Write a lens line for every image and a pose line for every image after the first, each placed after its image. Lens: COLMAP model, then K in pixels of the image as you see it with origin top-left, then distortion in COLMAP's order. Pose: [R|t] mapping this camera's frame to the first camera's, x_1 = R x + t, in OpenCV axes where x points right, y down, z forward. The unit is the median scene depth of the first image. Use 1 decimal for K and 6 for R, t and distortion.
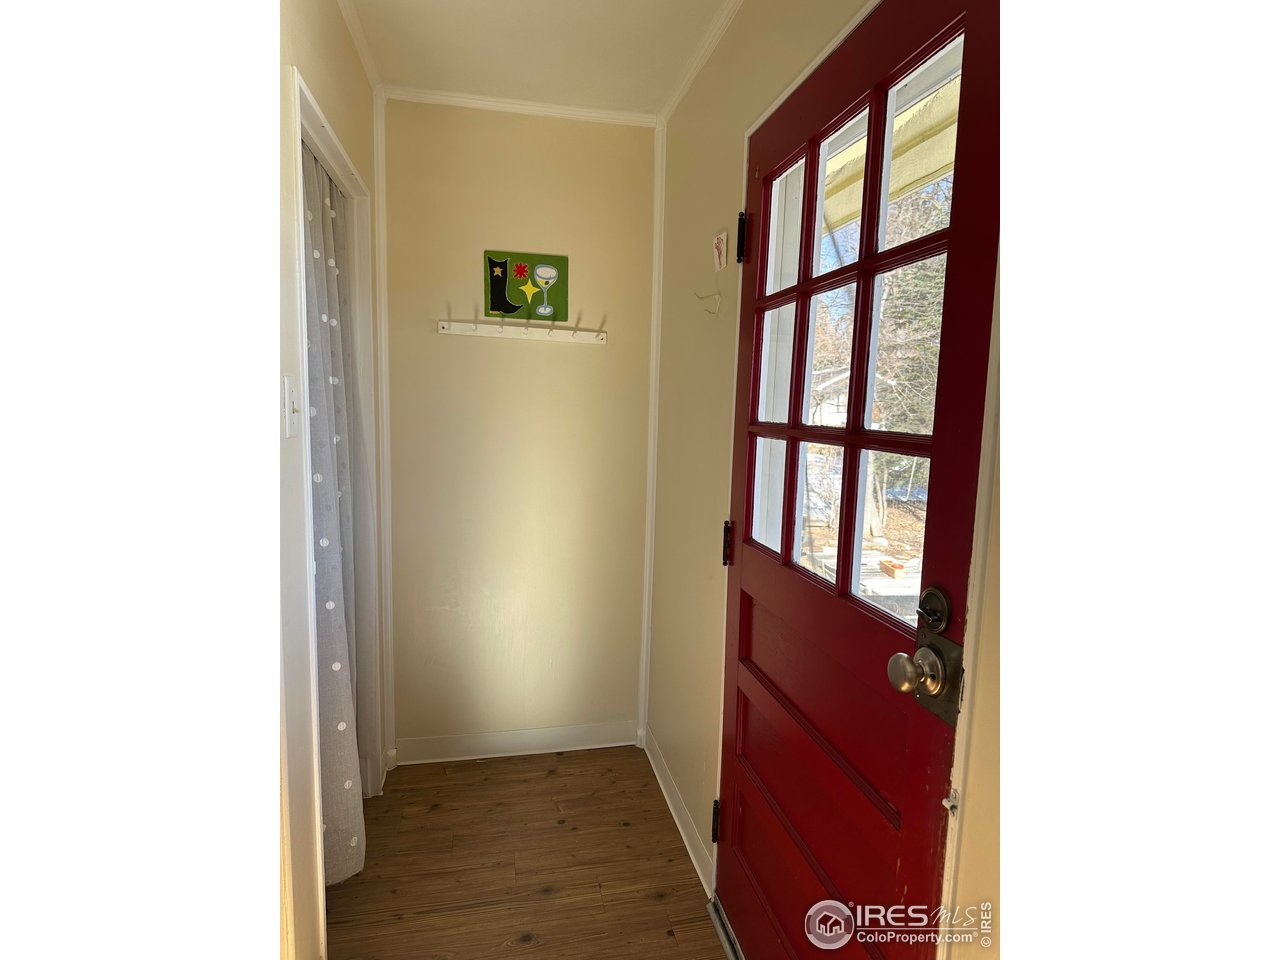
lens RADIAL K [[626.2, 0, 641.9], [0, 626.2, 478.2], [0, 0, 1]] dist [0.000216, -0.000143]
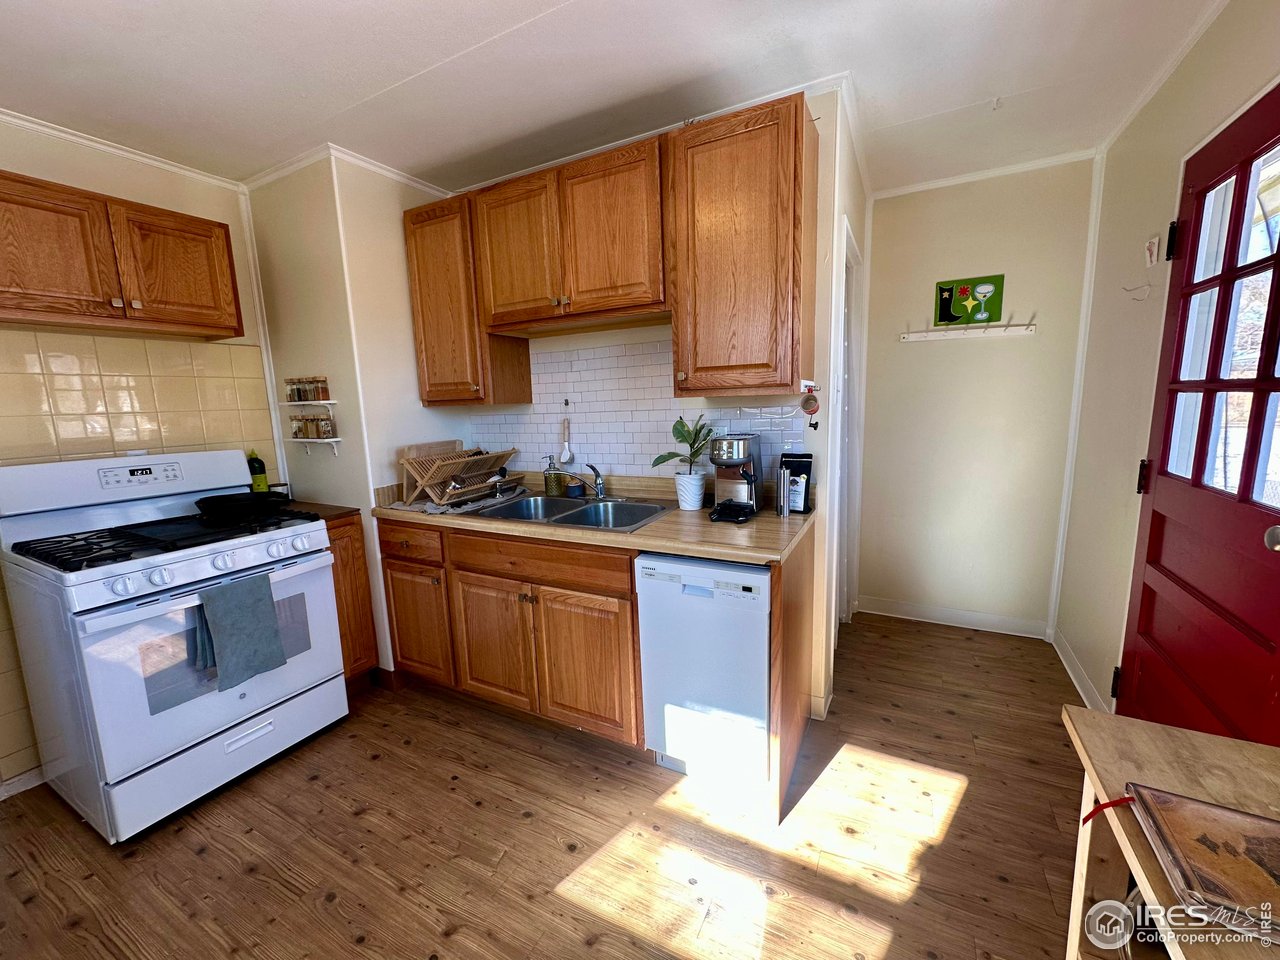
lens RADIAL K [[507.1, 0, 643.3], [0, 507.1, 479.4], [0, 0, 1]] dist [0.000641, -0.000166]
pose [[0.766209, 0.051017, -0.640564, 0.015205], [-0.026719, 0.998511, 0.047566, 0.086763], [0.642036, -0.019330, 0.766431, -0.494517]]
